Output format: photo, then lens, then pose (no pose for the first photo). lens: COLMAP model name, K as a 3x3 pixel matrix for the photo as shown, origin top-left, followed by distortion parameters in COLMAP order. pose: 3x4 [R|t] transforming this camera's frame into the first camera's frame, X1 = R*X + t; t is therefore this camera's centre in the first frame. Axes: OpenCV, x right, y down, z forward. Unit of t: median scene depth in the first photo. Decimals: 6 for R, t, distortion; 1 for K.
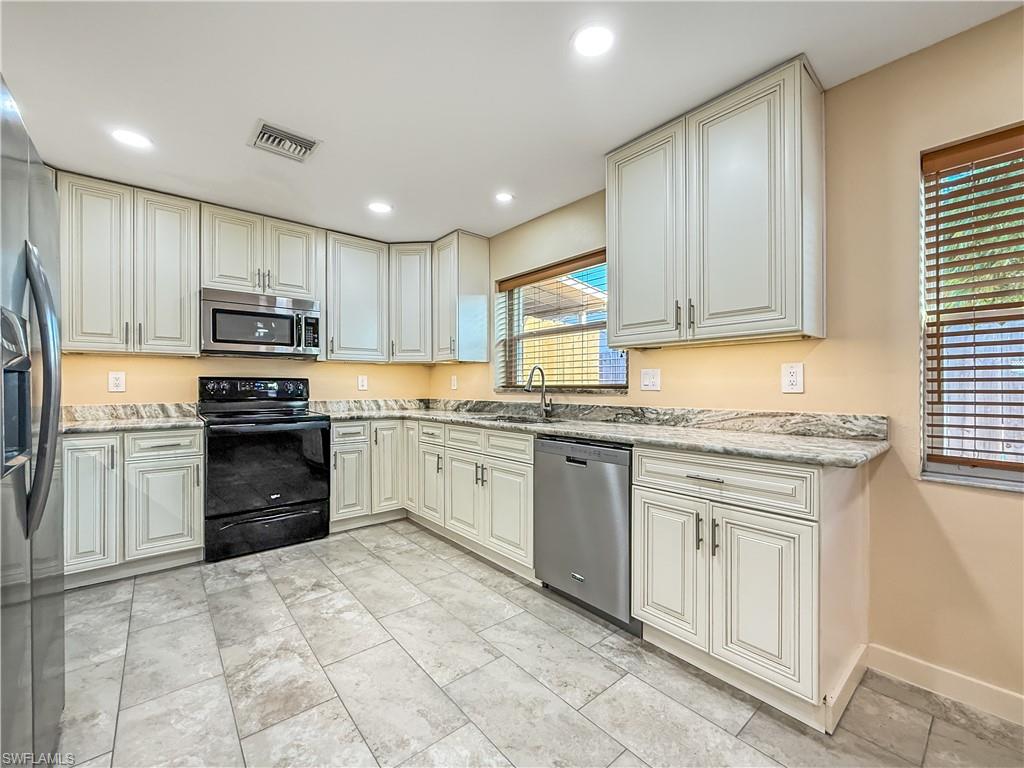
lens RADIAL K [[419.4, 0, 508.8], [0, 419.4, 388.0], [0, 0, 1]] dist [-0.010371, 0.000210]
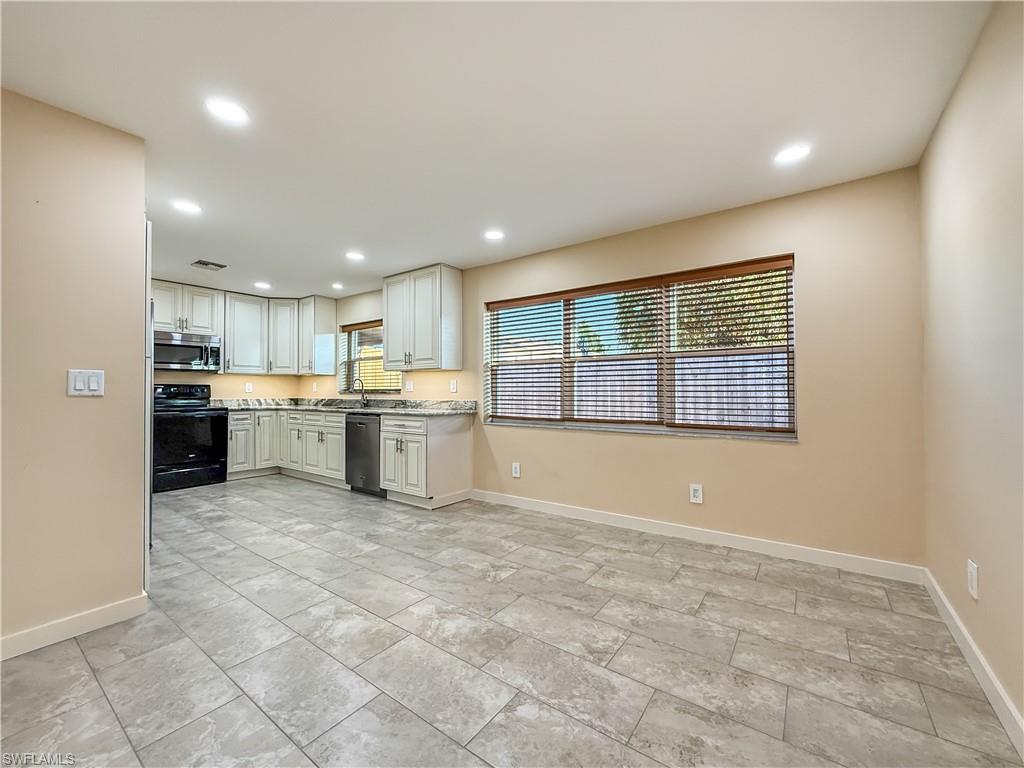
lens RADIAL K [[417.1, 0, 508.9], [0, 417.1, 384.3], [0, 0, 1]] dist [-0.011471, -0.000038]
pose [[0.970774, 0.002264, 0.239985, 0.302464], [0.002228, 0.999827, -0.018443, 0.007754], [-0.239985, 0.018439, 0.970601, -1.013447]]
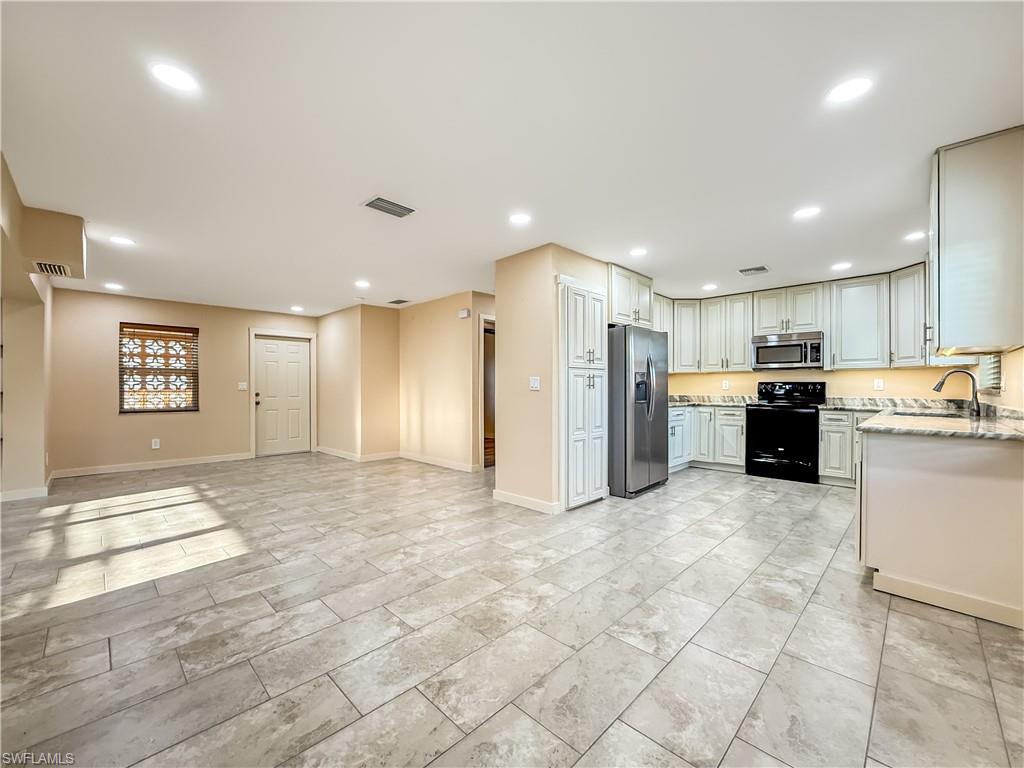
lens RADIAL K [[419.4, 0, 508.8], [0, 419.4, 388.0], [0, 0, 1]] dist [-0.010371, 0.000210]
pose [[0.091764, 0.002981, -0.995776, 1.205699], [-0.005977, 0.999979, 0.002443, 0.002456], [0.995763, 0.005727, 0.091780, -0.345016]]
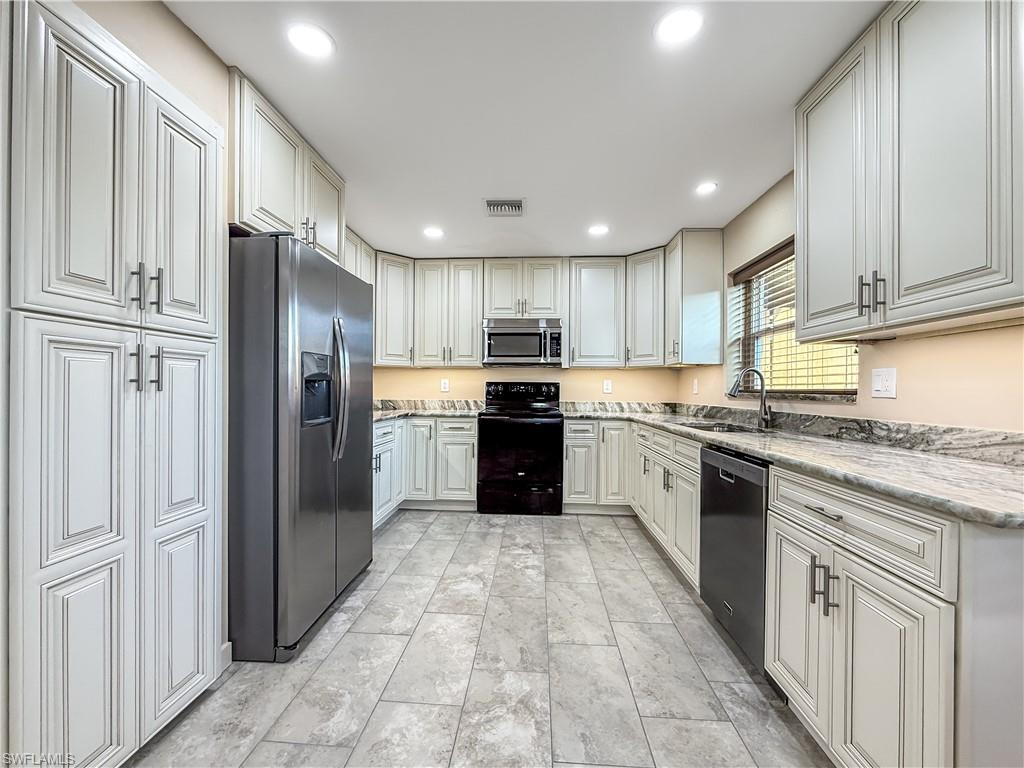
lens RADIAL K [[421.3, 0, 510.4], [0, 421.3, 388.8], [0, 0, 1]] dist [-0.007642, 0.000347]
pose [[0.724045, 0.006083, -0.689726, 0.347544], [-0.011373, 0.999930, -0.003120, -0.000134], [0.689659, 0.010104, 0.724064, 0.030576]]
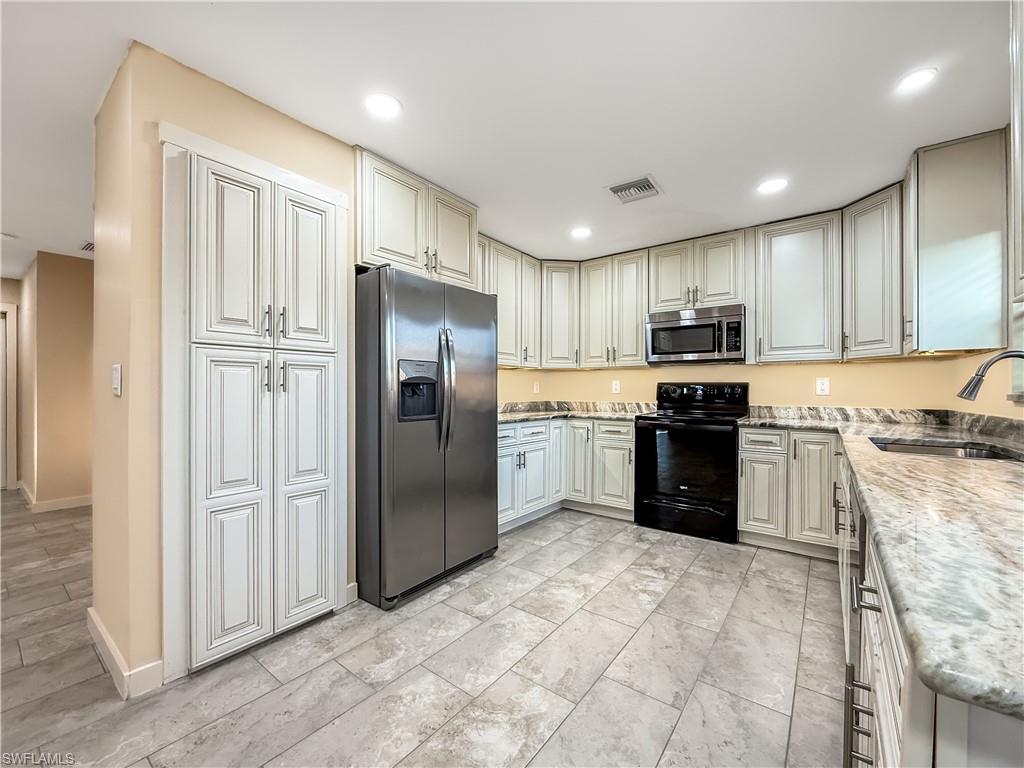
lens RADIAL K [[421.9, 0, 509.8], [0, 421.9, 390.2], [0, 0, 1]] dist [-0.008463, -0.000056]
pose [[0.219143, 0.001962, -0.975691, 0.491821], [-0.008222, 0.999966, 0.000165, 0.000060], [0.975658, 0.007986, 0.219152, 0.318750]]
